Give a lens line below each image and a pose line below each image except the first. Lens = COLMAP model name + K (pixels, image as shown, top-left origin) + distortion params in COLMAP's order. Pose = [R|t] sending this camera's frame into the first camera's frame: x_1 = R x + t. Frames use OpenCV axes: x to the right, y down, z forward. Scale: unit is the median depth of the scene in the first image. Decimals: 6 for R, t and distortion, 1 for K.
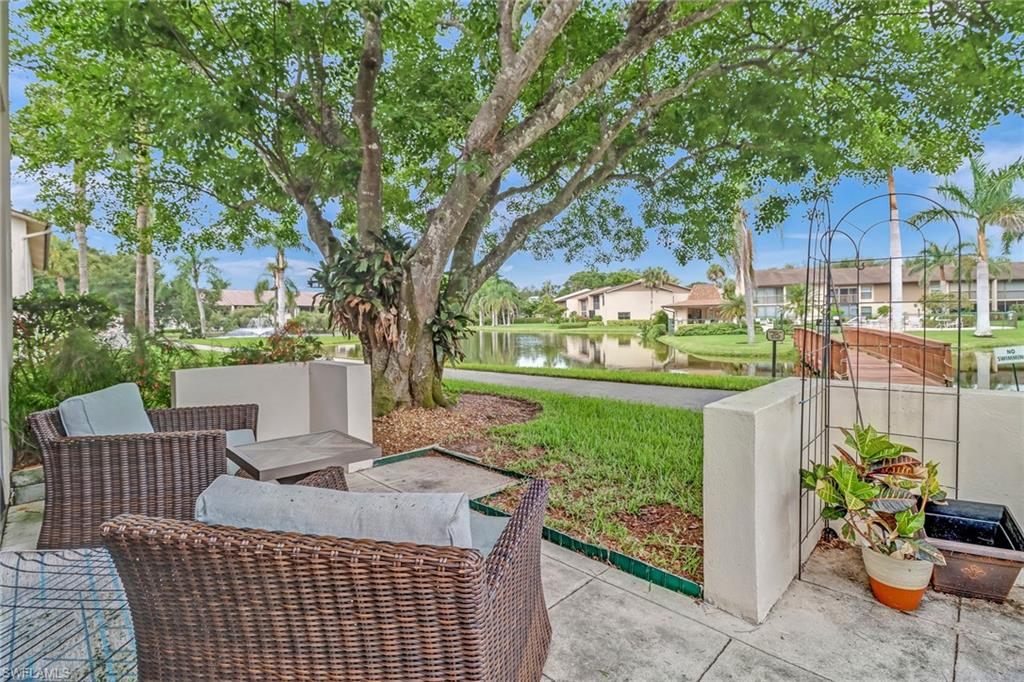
lens RADIAL K [[482.2, 0, 512.6], [0, 482.2, 332.3], [0, 0, 1]] dist [-0.000947, -0.001177]
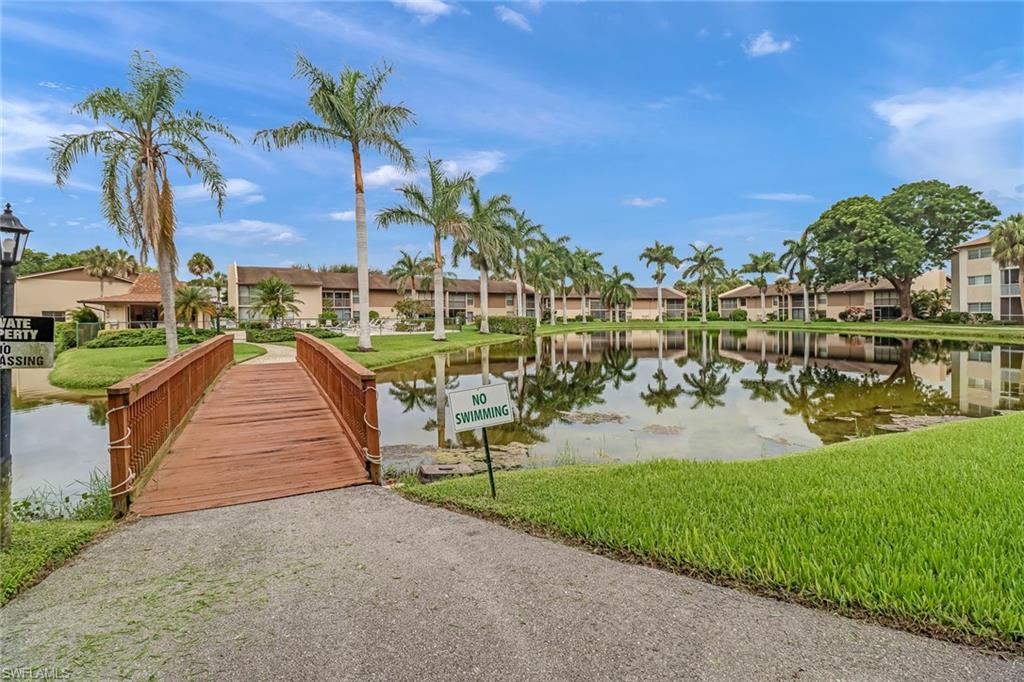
lens RADIAL K [[496.2, 0, 515.4], [0, 496.2, 316.5], [0, 0, 1]] dist [-0.000114, -0.000269]
pose [[0.603331, 0.018731, 0.797271, 0.134988], [0.013191, 0.999353, -0.033461, -0.003066], [-0.797382, 0.030705, 0.602694, 0.135445]]
